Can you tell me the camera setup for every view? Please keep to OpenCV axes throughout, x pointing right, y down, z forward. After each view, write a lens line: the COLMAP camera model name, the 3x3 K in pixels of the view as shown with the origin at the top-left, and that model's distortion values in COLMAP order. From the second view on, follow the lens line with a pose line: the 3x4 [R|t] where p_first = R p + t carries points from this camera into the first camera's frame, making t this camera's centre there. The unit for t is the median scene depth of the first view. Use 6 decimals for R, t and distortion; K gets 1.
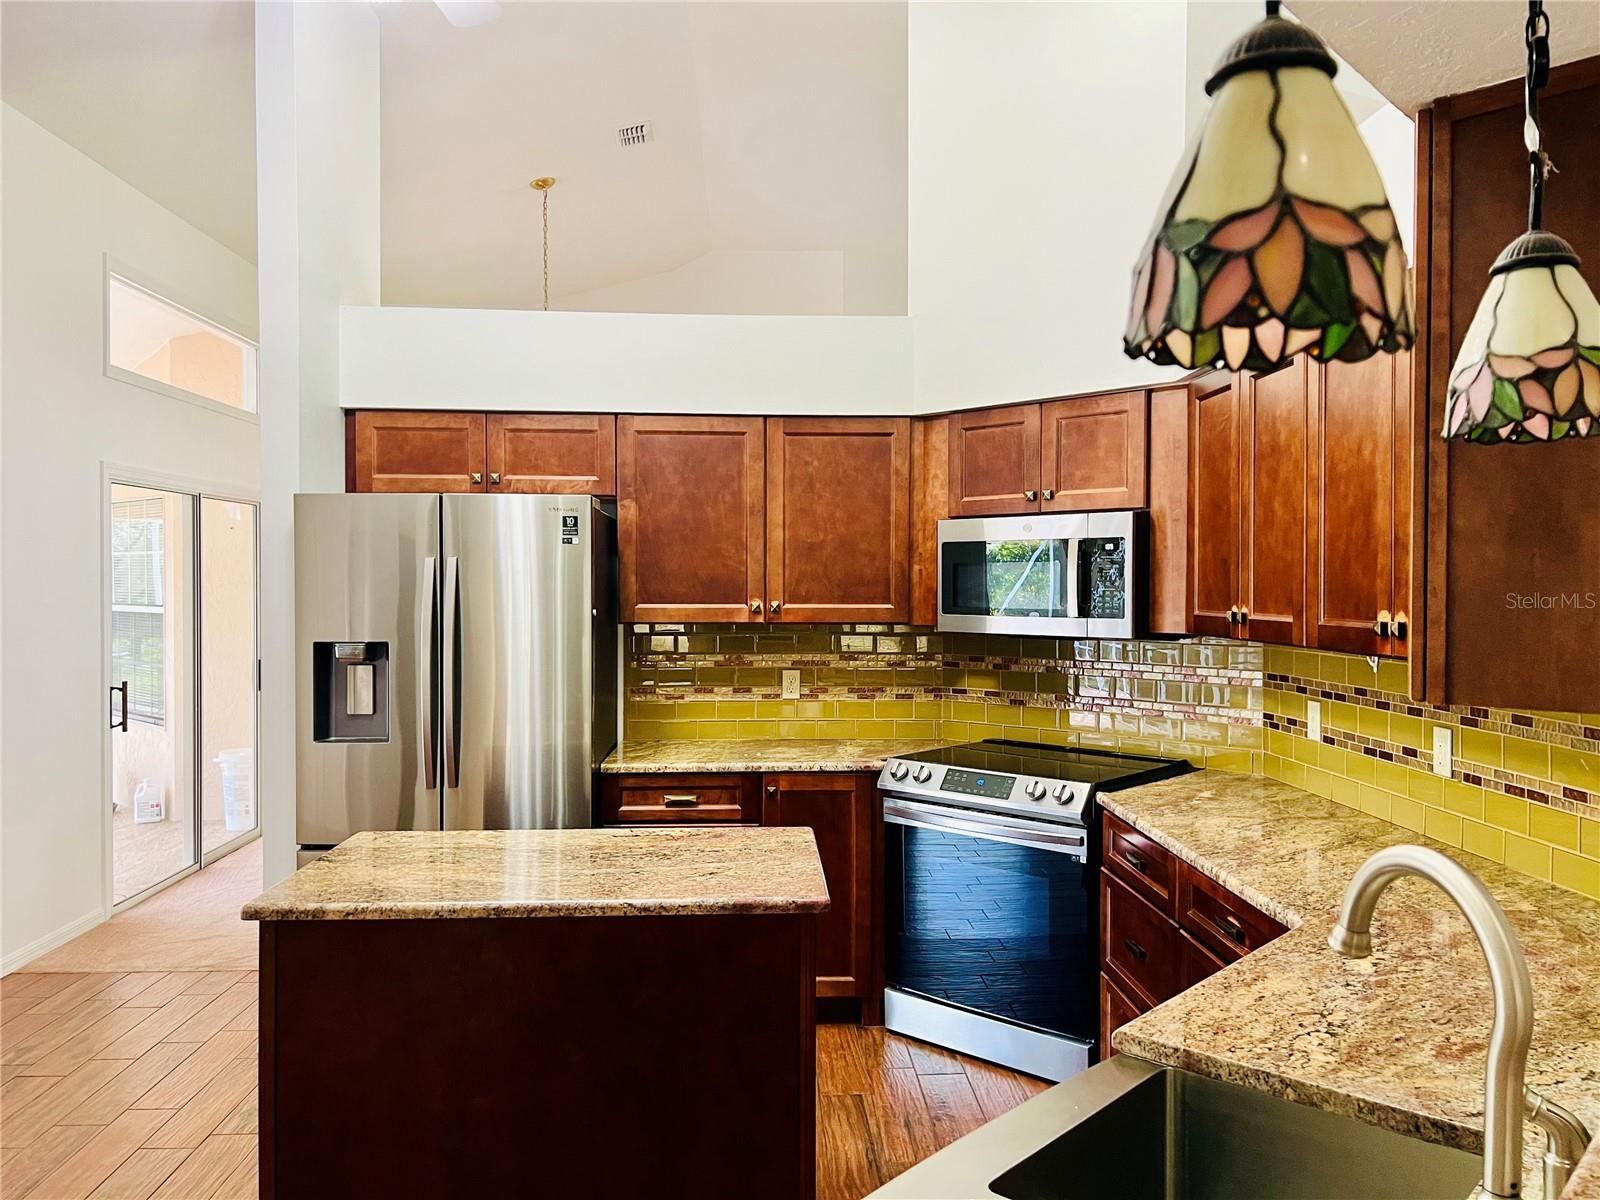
lens RADIAL K [[1208.6, 0, 805.5], [0, 1208.6, 604.9], [0, 0, 1]] dist [0.103410, -0.154848]
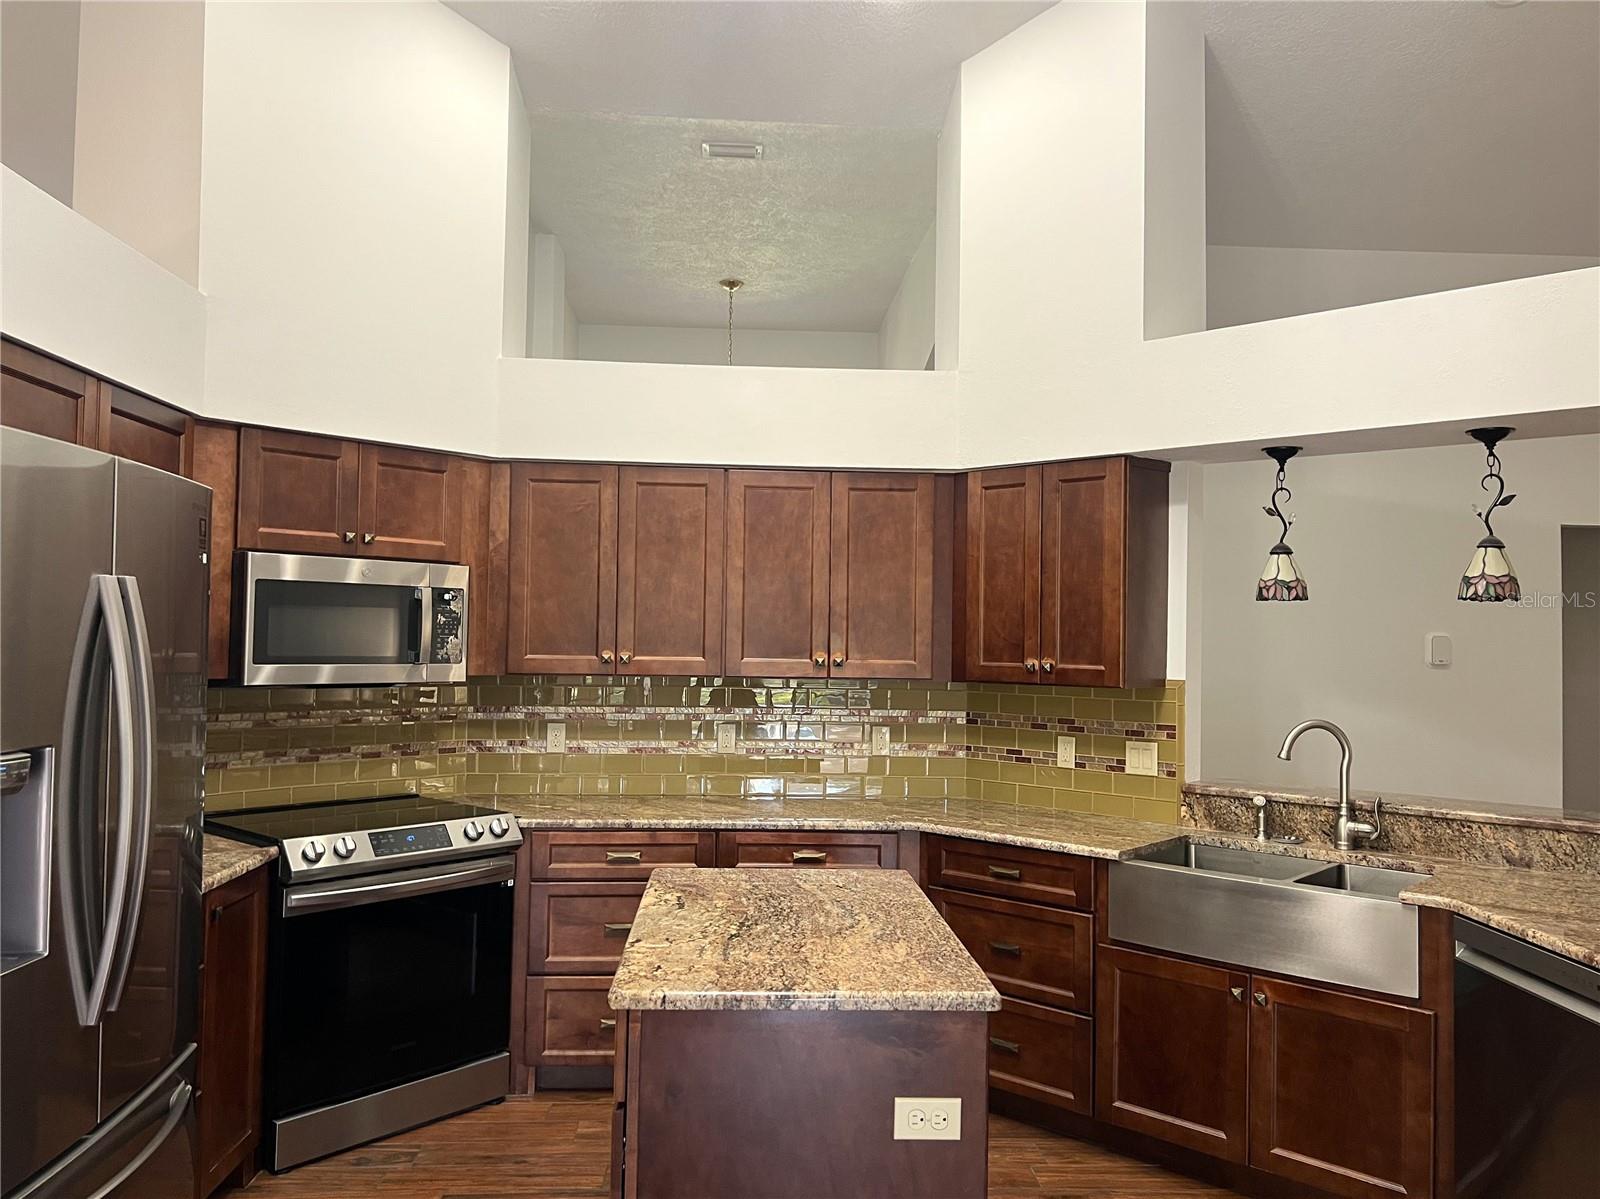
lens RADIAL K [[1209.5, 0, 820.3], [0, 1209.5, 606.2], [0, 0, 1]] dist [0.055262, -0.062809]
pose [[-0.032483, 0.025153, 0.999156, -0.766424], [0.002365, 0.999682, -0.025089, -0.010845], [-0.999469, 0.001548, -0.032532, 0.651146]]
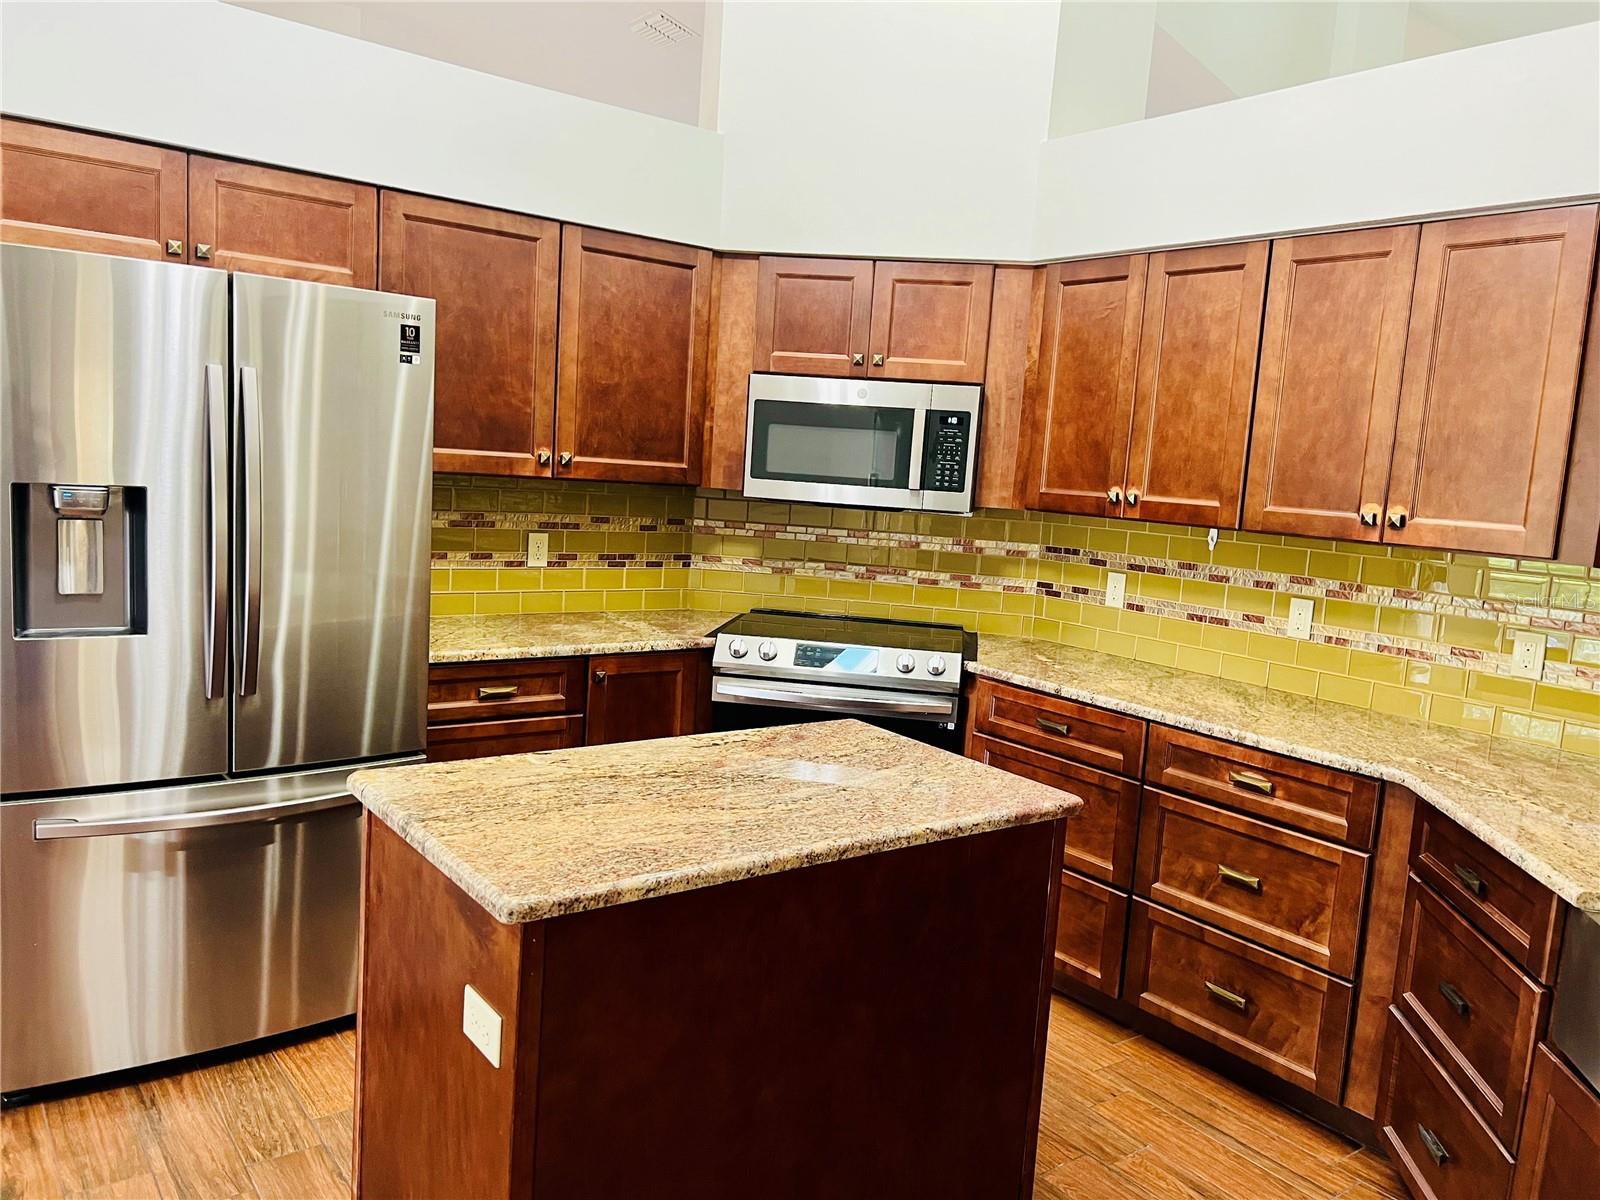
lens RADIAL K [[1208.6, 0, 805.5], [0, 1208.6, 604.9], [0, 0, 1]] dist [0.103410, -0.154848]
pose [[0.814244, -0.018969, 0.580213, -0.402268], [-0.053582, 0.992744, 0.107651, 0.002416], [-0.578045, -0.118743, 0.807319, 0.221550]]
